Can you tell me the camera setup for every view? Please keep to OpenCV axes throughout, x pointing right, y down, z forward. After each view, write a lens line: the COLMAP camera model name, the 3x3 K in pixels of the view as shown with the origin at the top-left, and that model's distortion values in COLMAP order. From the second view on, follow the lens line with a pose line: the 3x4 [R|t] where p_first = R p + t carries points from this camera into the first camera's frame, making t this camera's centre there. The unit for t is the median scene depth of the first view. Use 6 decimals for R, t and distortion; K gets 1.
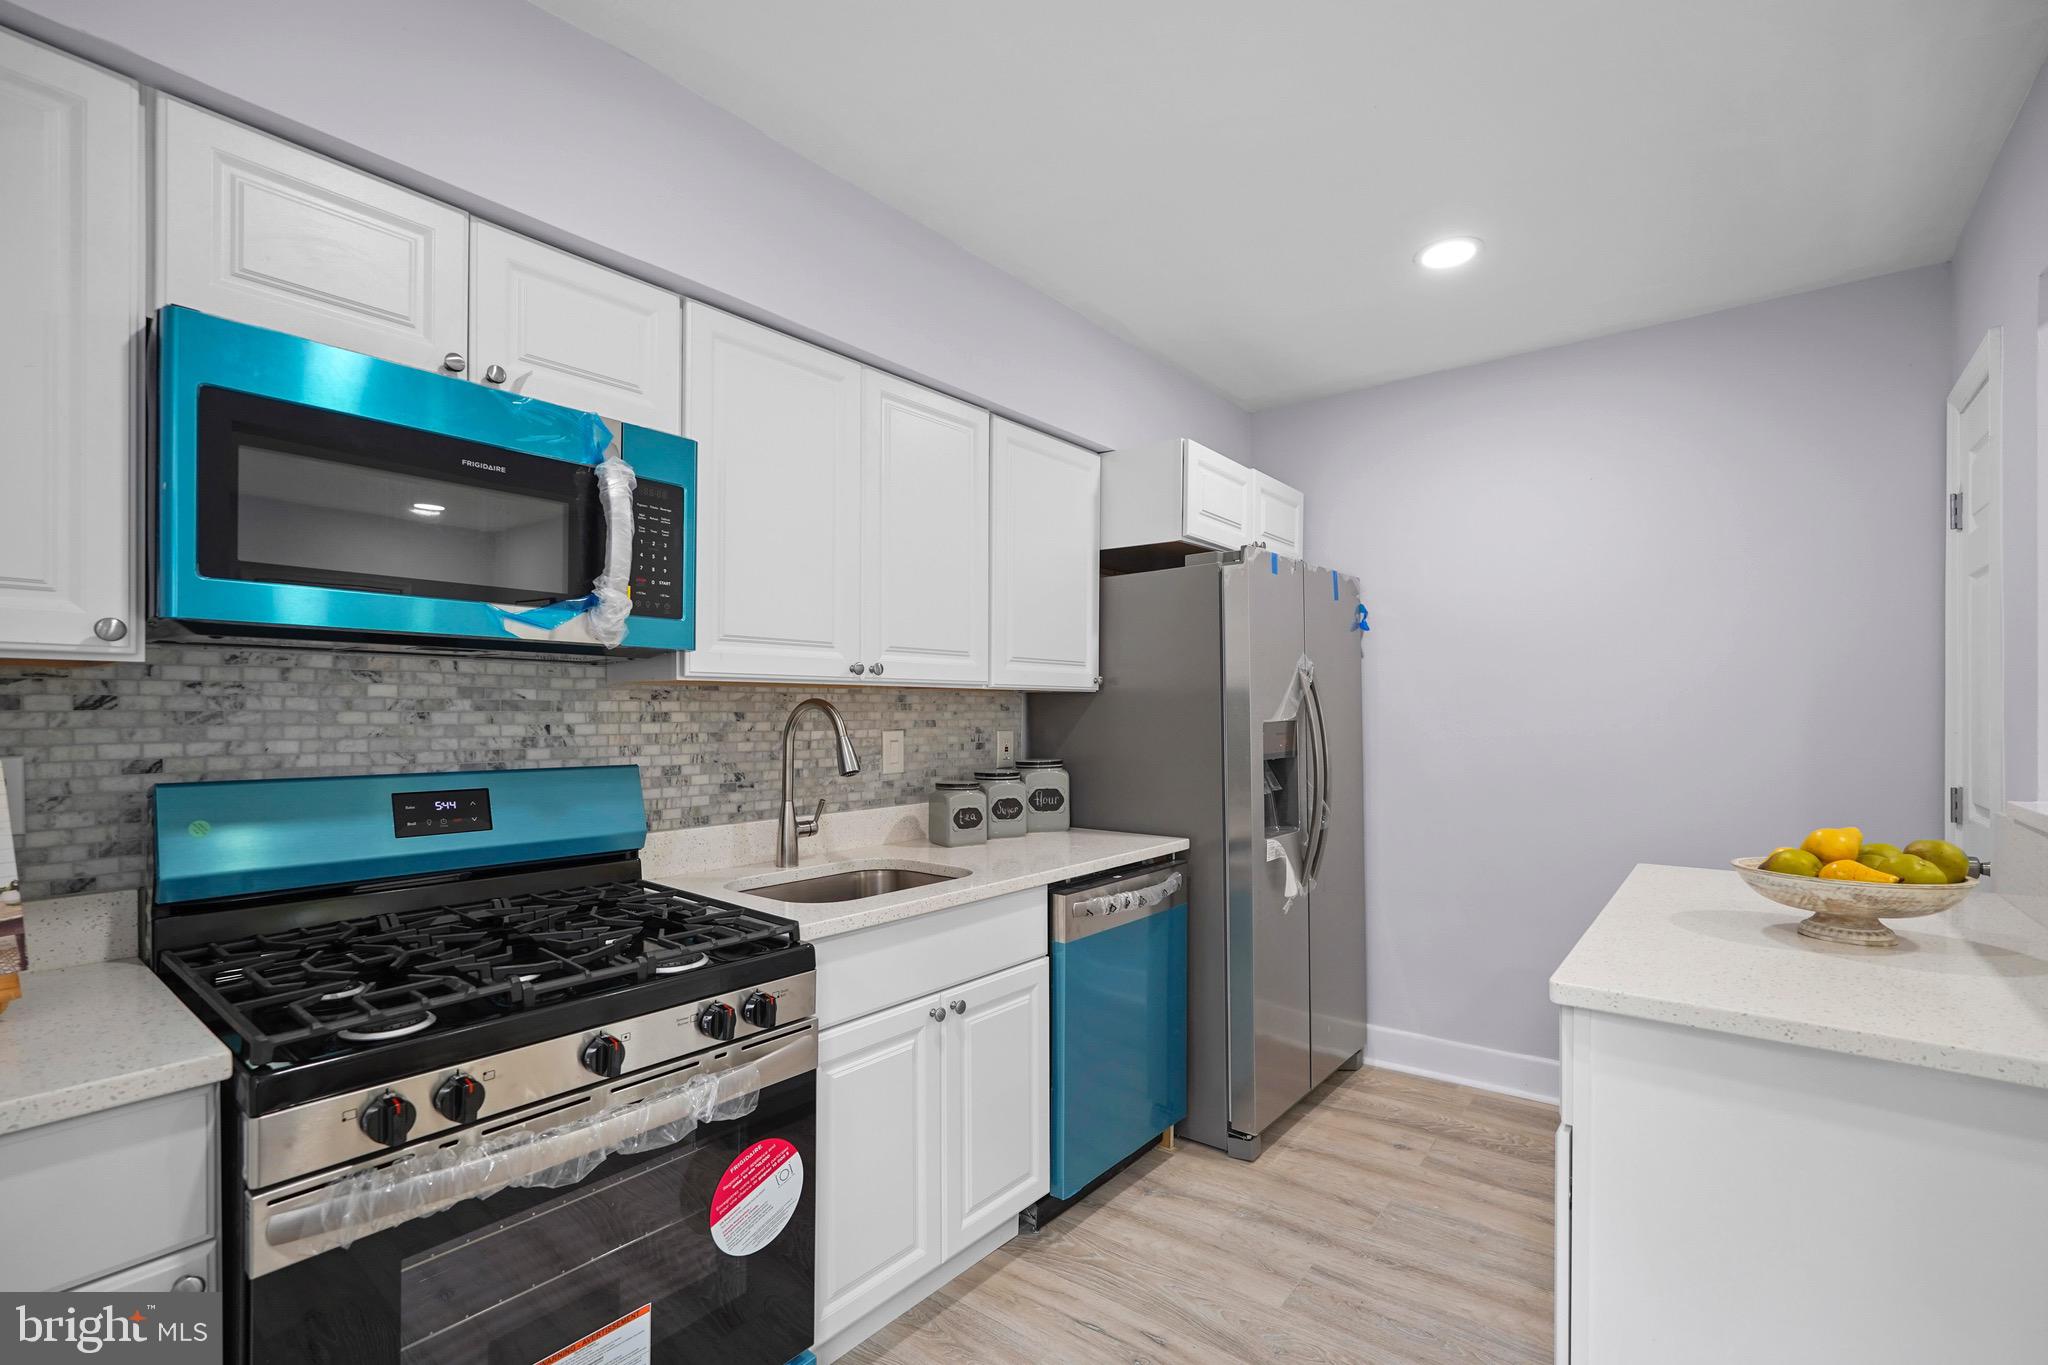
lens RADIAL K [[903.4, 0, 1024.9], [0, 903.4, 694.2], [0, 0, 1]] dist [-0.014652, 0.006909]
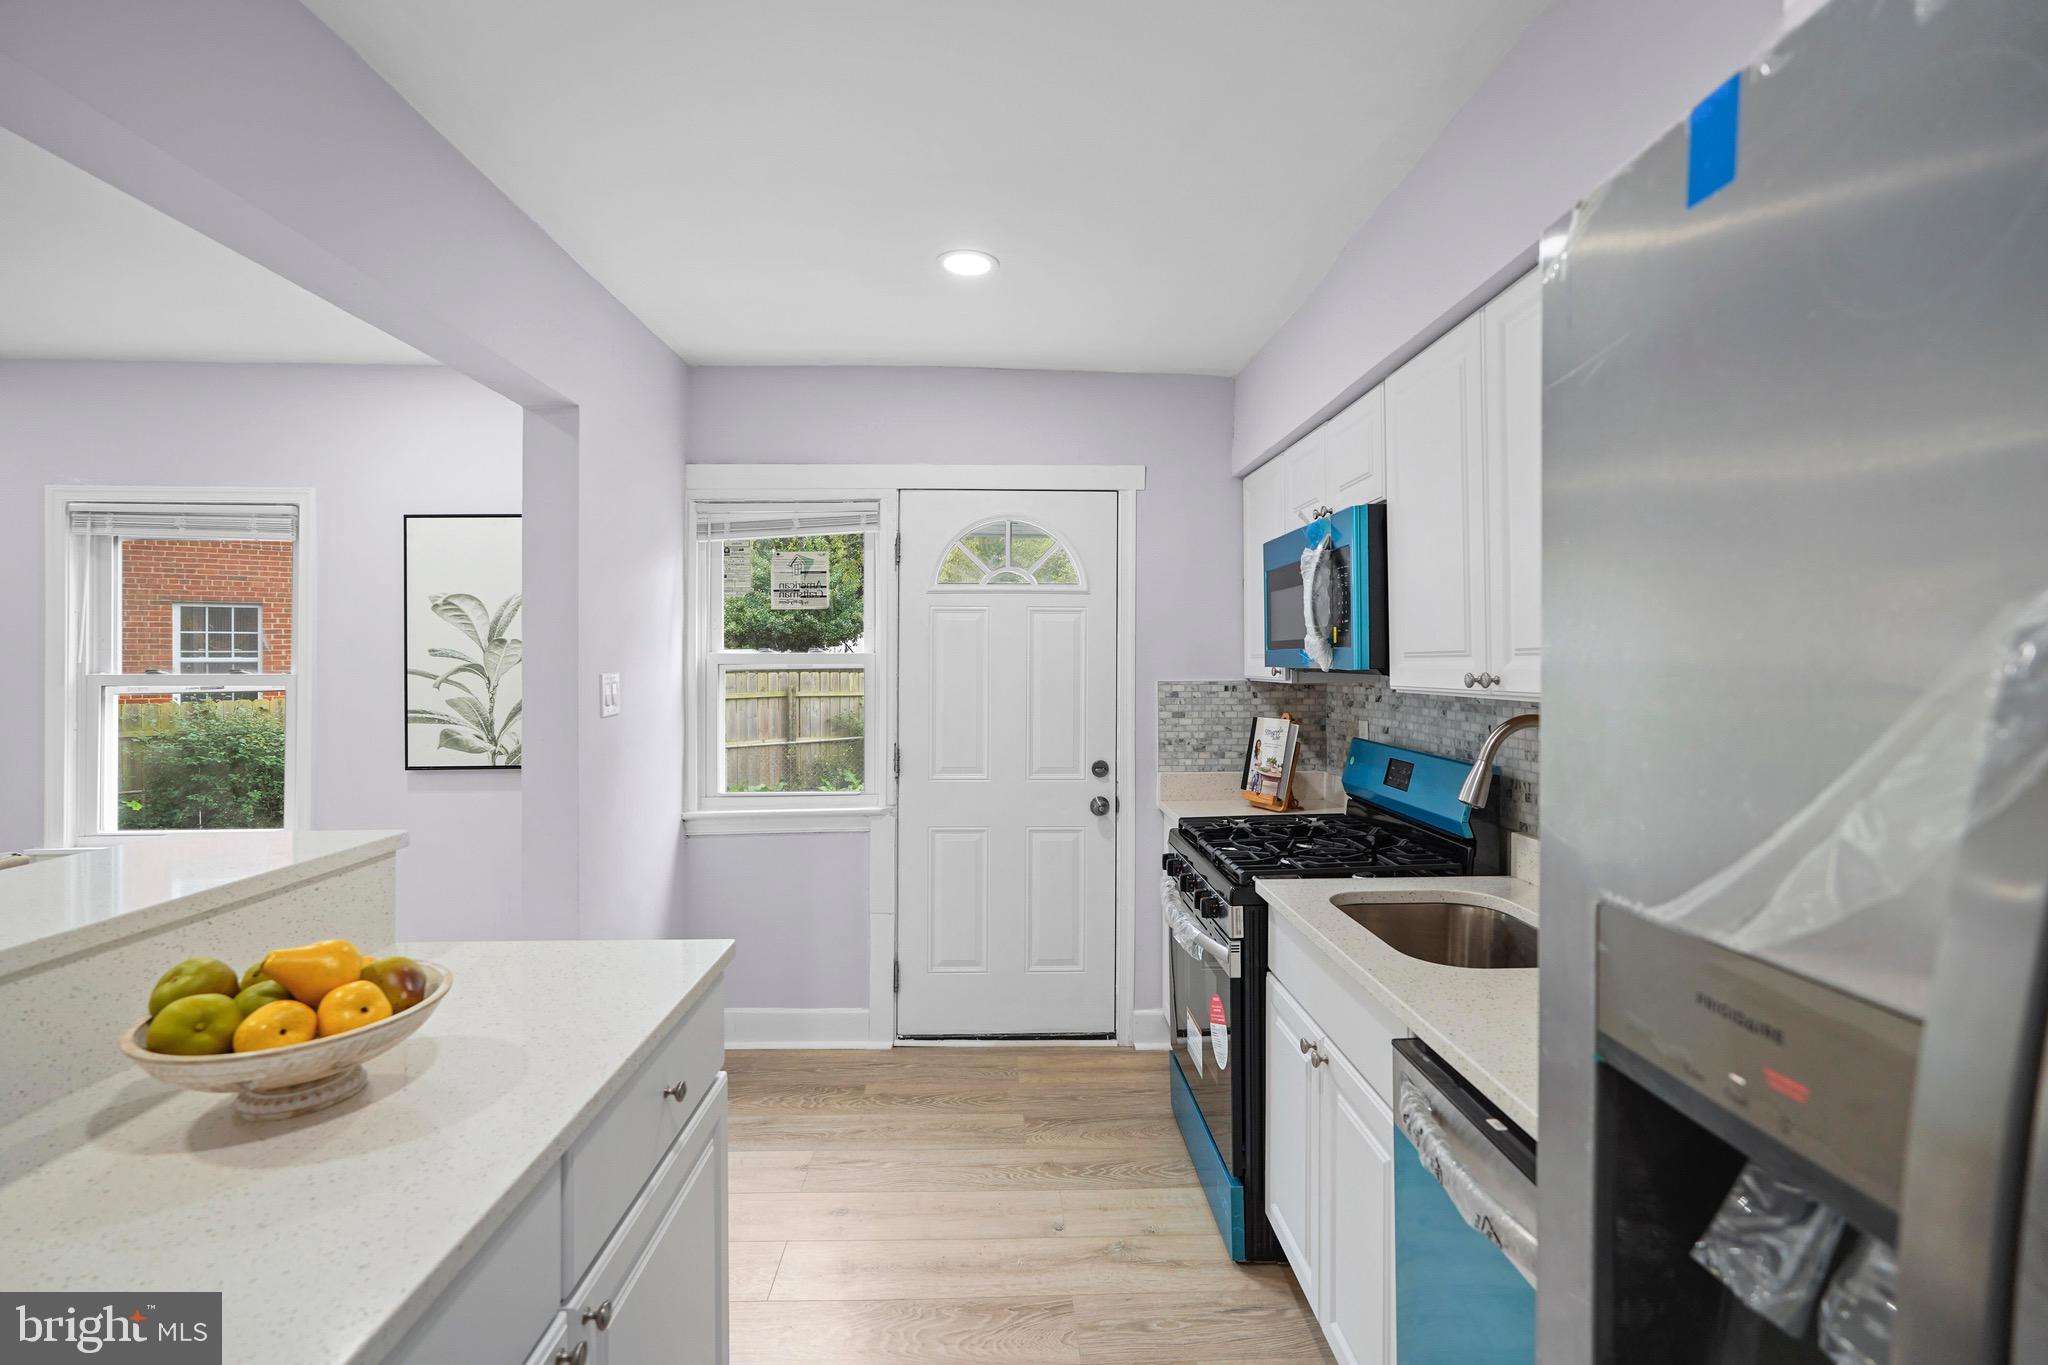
lens RADIAL K [[903.4, 0, 1025.2], [0, 903.4, 674.9], [0, 0, 1]] dist [-0.014652, 0.006909]
pose [[-0.755832, 0.008067, -0.654716, 0.747670], [0.012541, 0.999919, -0.002158, -0.040086], [0.654645, -0.009842, -0.755872, 1.497875]]
